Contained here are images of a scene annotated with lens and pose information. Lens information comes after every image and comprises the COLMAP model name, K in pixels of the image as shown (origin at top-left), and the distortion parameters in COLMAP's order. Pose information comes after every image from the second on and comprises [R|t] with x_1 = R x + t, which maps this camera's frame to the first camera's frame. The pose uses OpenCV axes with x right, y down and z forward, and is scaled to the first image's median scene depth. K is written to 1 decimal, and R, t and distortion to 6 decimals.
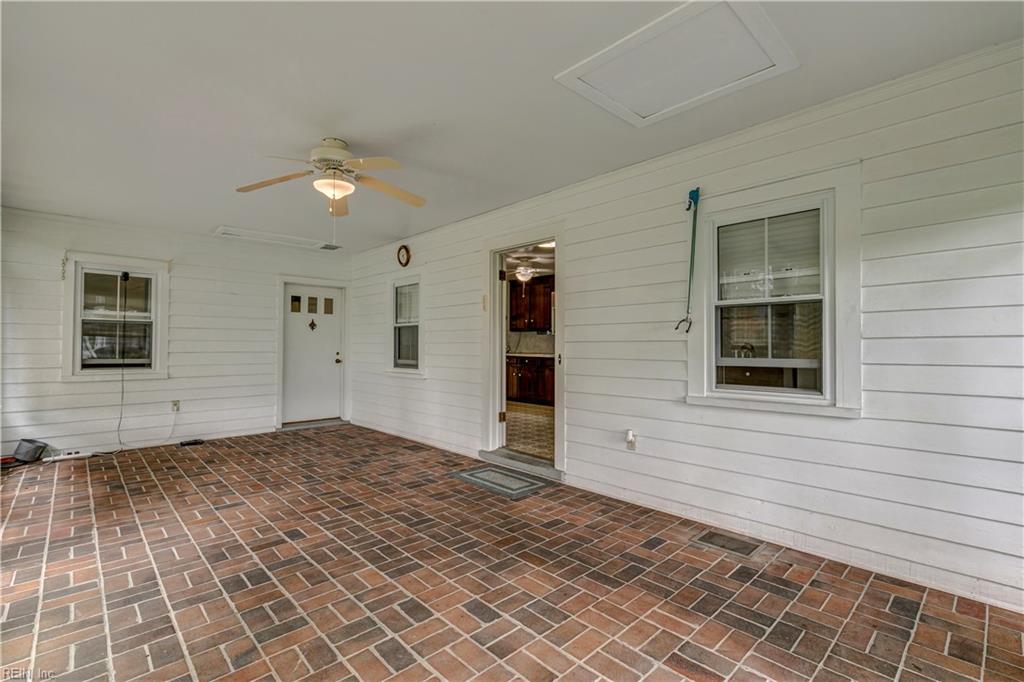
lens RADIAL K [[466.9, 0, 512.6], [0, 466.9, 342.7], [0, 0, 1]] dist [-0.000788, -0.000174]
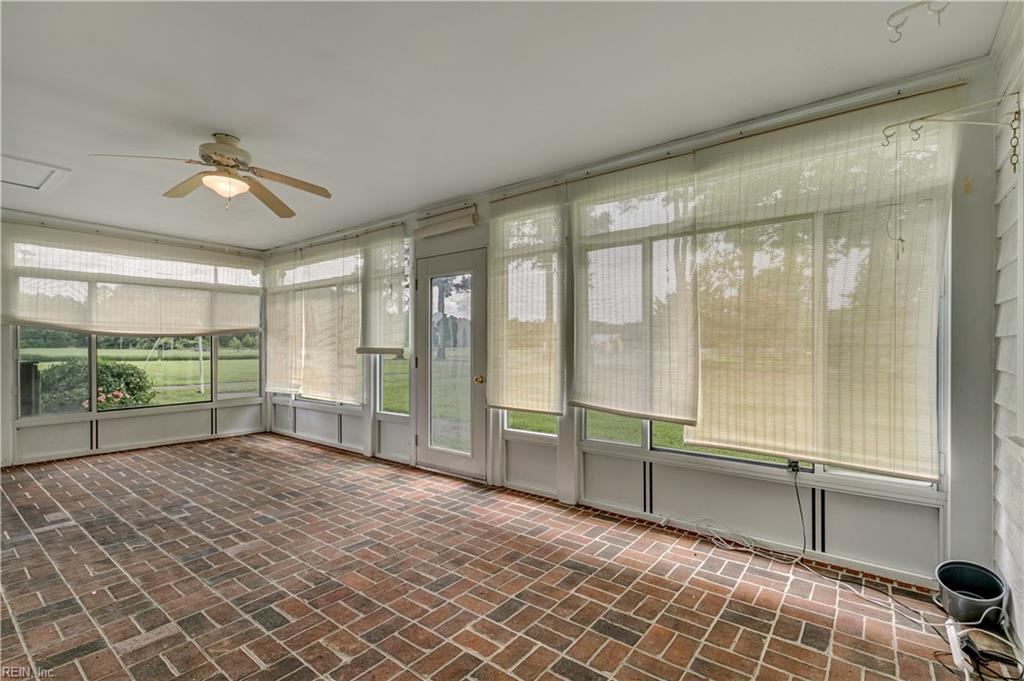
lens RADIAL K [[466.9, 0, 511.7], [0, 466.9, 346.2], [0, 0, 1]] dist [-0.000788, -0.000174]
pose [[-0.988454, -0.003923, -0.151470, -0.961446], [-0.002322, 0.999940, -0.010741, 0.013326], [0.151503, -0.010265, -0.988403, 2.392977]]
